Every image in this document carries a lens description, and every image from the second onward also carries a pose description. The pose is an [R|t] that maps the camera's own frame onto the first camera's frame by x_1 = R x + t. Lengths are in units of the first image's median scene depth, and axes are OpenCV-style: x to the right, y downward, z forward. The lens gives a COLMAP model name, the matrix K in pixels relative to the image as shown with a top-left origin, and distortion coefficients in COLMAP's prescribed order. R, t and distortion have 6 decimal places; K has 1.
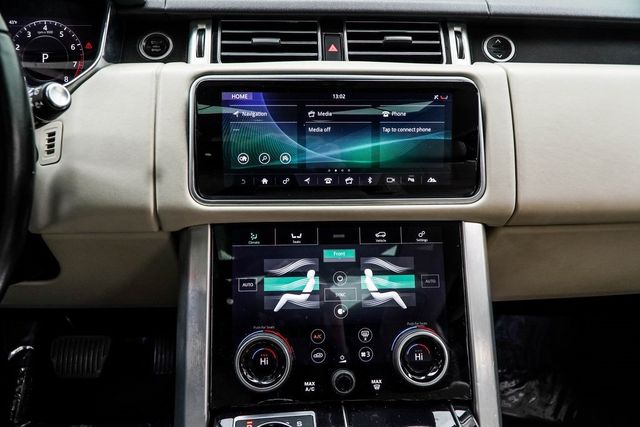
lens RADIAL K [[529.5, 0, 317.8], [0, 529.5, 207.1], [0, 0, 1]] dist [-0.005714, -0.030380]
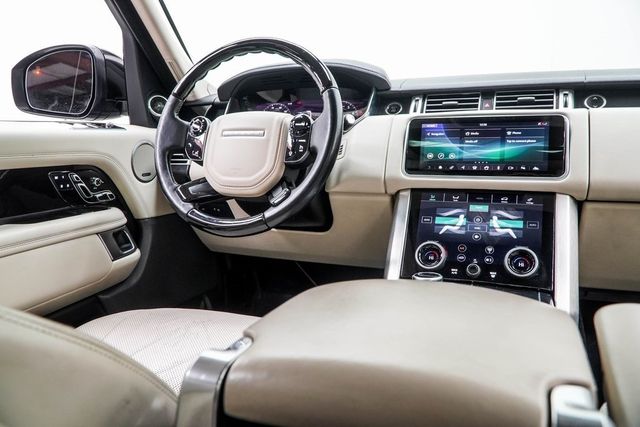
lens RADIAL K [[529.5, 0, 307.0], [0, 529.5, 208.5], [0, 0, 1]] dist [-0.005714, -0.030380]
pose [[0.894387, 0.034435, -0.445966, 0.323191], [-0.137812, 0.969744, -0.201505, 0.539807], [0.425534, 0.241684, 0.872072, -0.834691]]
